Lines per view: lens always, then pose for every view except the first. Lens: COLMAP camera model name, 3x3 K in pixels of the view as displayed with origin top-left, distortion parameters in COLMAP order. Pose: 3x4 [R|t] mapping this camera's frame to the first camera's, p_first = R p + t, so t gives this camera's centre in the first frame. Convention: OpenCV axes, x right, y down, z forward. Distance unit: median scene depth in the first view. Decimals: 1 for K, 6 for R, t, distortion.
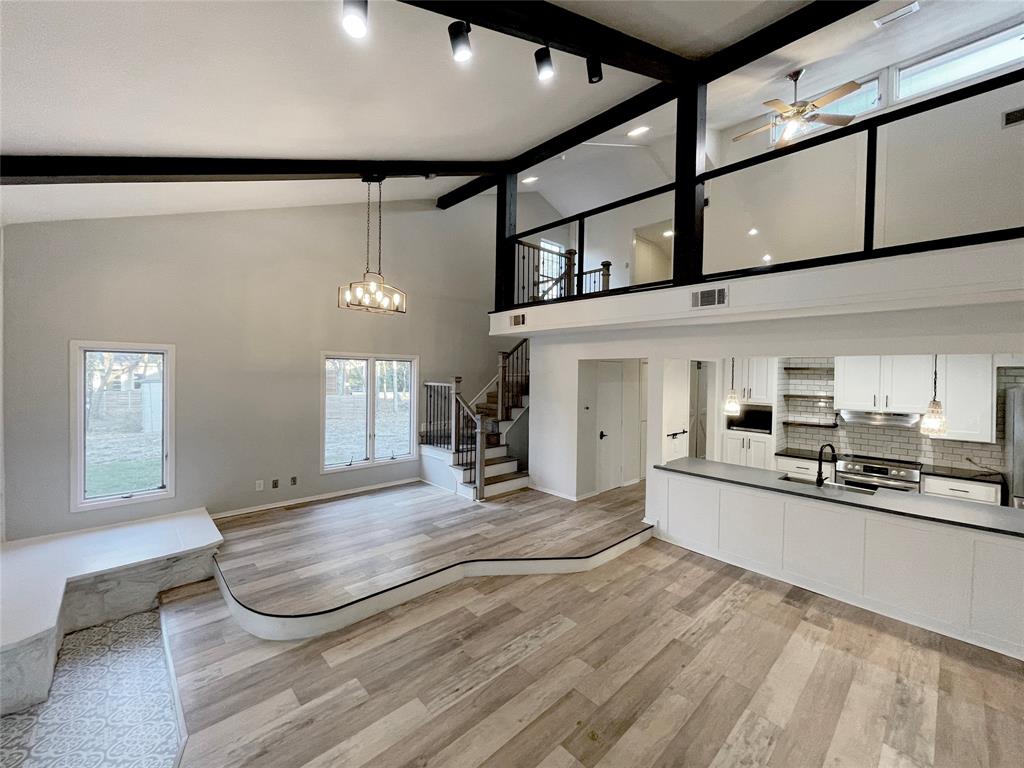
lens RADIAL K [[416.5, 0, 513.1], [0, 416.5, 379.0], [0, 0, 1]] dist [0.000390, -0.000163]
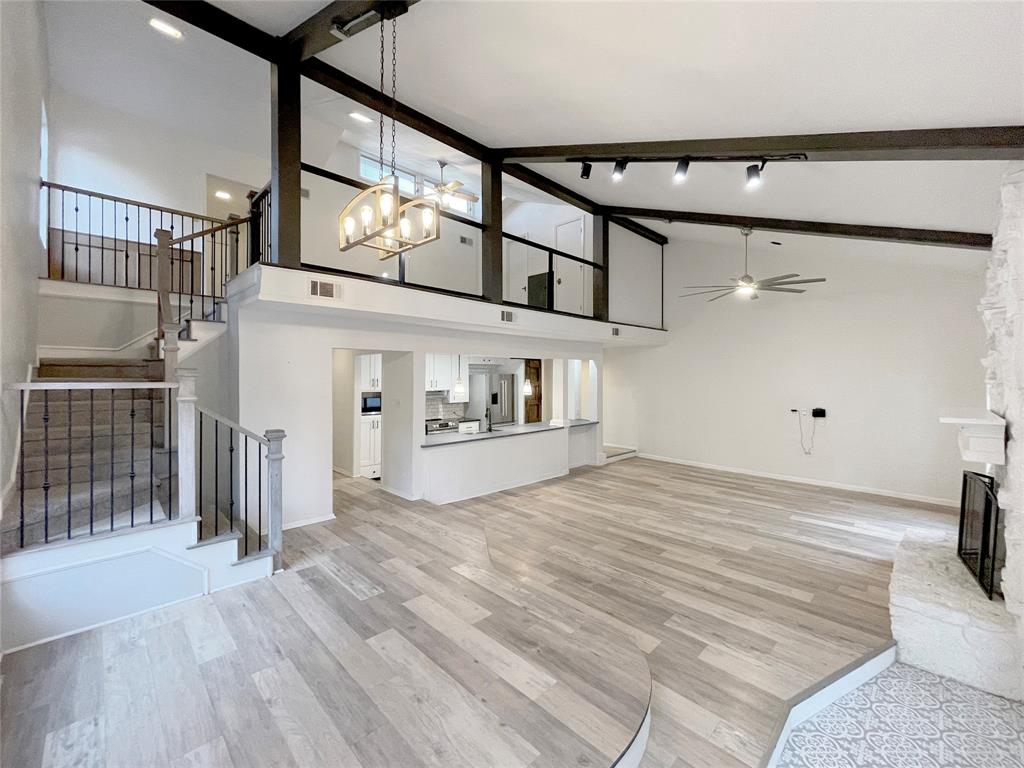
lens RADIAL K [[416.5, 0, 522.2], [0, 416.5, 380.7], [0, 0, 1]] dist [0.000390, -0.000163]
pose [[-0.035121, -0.026759, 0.999025, -0.821585], [0.008221, 0.999600, 0.027064, -0.001210], [-0.999349, 0.009163, -0.034887, 0.776509]]
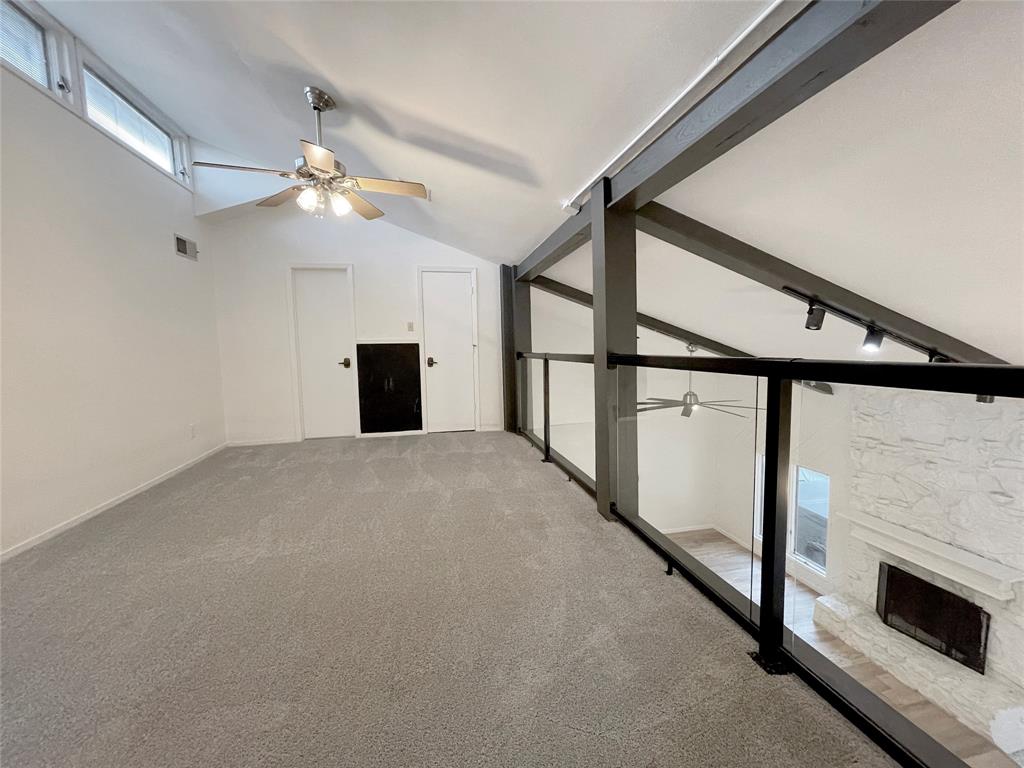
lens RADIAL K [[416.5, 0, 514.8], [0, 416.5, 392.4], [0, 0, 1]] dist [0.000390, -0.000163]
pose [[-0.838767, -0.045381, 0.542596, 0.133242], [0.016201, 0.993999, 0.108179, -0.401981], [-0.544249, 0.099528, -0.832999, 1.362374]]
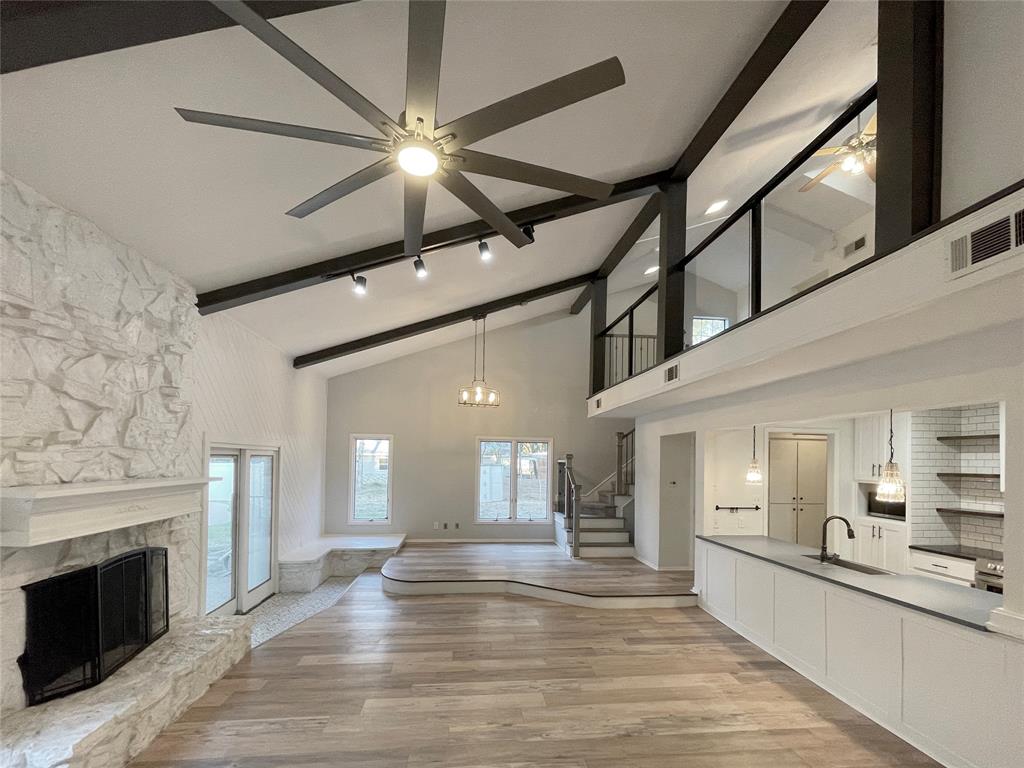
lens RADIAL K [[456.8, 0, 513.3], [0, 456.8, 454.0], [0, 0, 1]] dist [0.003707, -0.002326]
pose [[0.797408, -0.011516, -0.603330, 0.670317], [-0.013809, 0.999208, -0.037324, 0.056731], [0.603282, 0.038094, 0.796618, -0.179913]]
